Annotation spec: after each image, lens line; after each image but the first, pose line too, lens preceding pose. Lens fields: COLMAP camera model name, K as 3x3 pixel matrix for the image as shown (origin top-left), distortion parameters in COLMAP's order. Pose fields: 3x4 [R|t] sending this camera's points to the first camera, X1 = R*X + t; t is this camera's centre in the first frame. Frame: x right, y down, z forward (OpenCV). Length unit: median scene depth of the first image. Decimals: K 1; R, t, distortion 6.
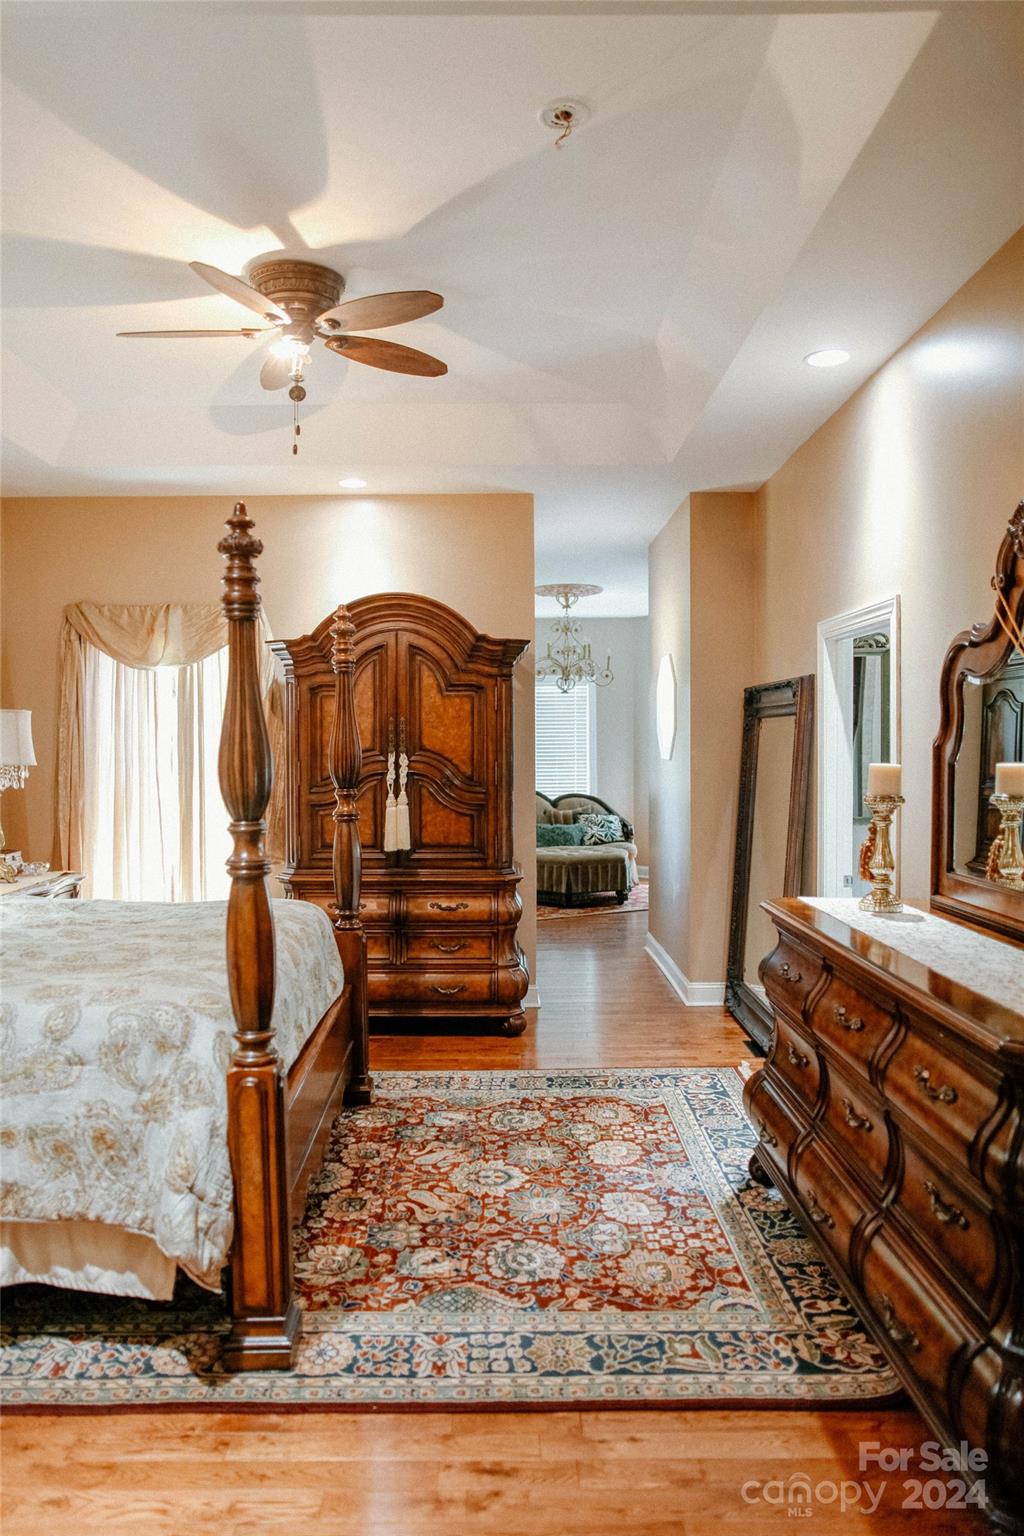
lens RADIAL K [[1058.4, 0, 512.0], [0, 1058.4, 768.0], [0, 0, 1]] dist [-0.061333, 0.055993]
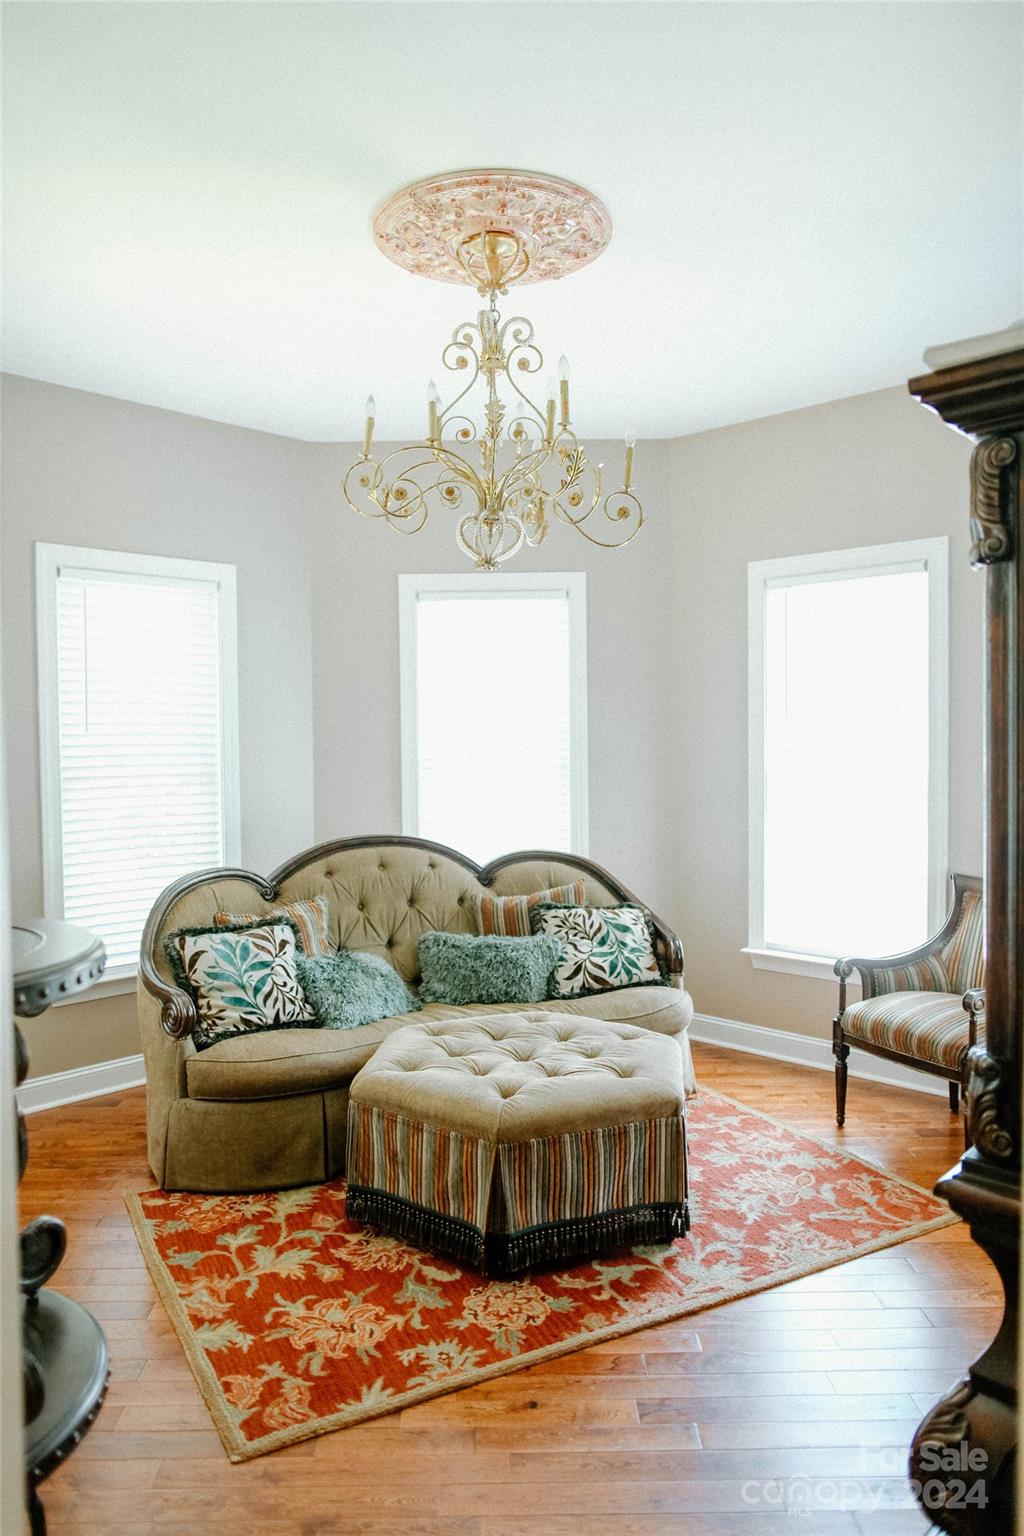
lens RADIAL K [[1058.4, 0, 512.0], [0, 1058.4, 768.0], [0, 0, 1]] dist [-0.061333, 0.055993]
pose [[0.999929, -0.008118, 0.008685, 0.056180], [0.008055, 0.999941, 0.007227, -0.014289], [-0.008743, -0.007157, 0.999936, 0.702418]]
